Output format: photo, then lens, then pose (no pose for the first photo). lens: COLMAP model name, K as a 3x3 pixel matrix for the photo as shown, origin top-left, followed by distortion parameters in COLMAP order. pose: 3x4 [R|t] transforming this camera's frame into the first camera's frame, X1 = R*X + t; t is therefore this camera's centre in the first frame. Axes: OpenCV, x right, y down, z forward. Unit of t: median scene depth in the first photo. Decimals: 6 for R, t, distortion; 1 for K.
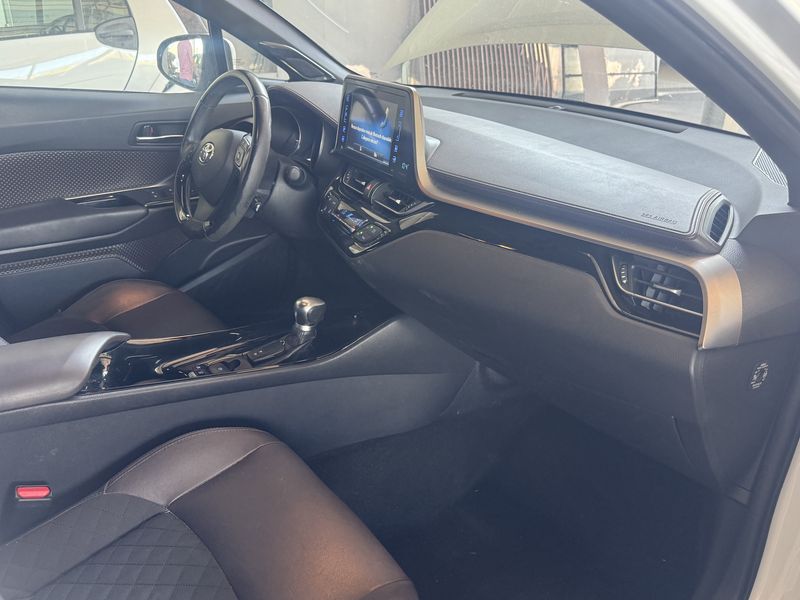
lens RADIAL K [[638.4, 0, 402.4], [0, 638.4, 294.7], [0, 0, 1]] dist [0.058692, -0.082699]
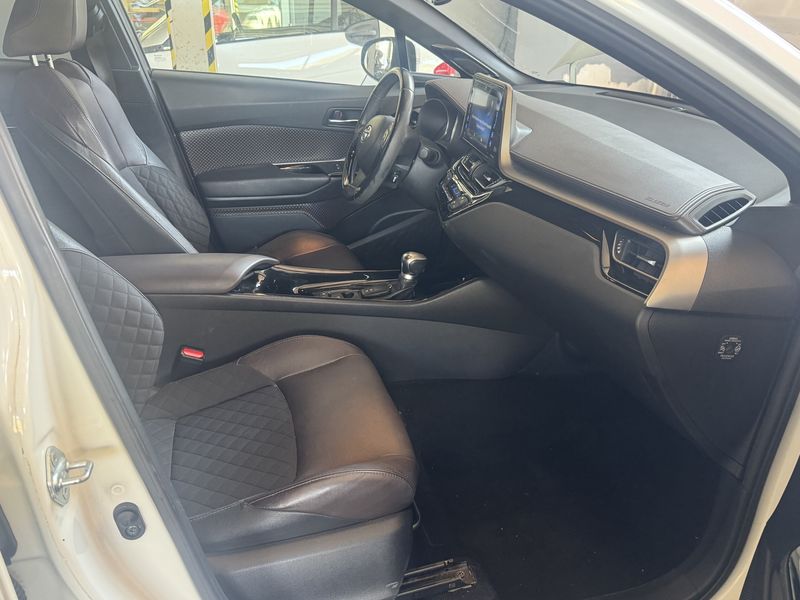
lens RADIAL K [[638.4, 0, 402.4], [0, 638.4, 294.7], [0, 0, 1]] dist [0.058692, -0.082699]
pose [[0.931306, 0.139720, -0.336374, 0.230634], [-0.138553, 0.989970, 0.027600, 0.048347], [0.336856, 0.020901, 0.941324, -0.150822]]
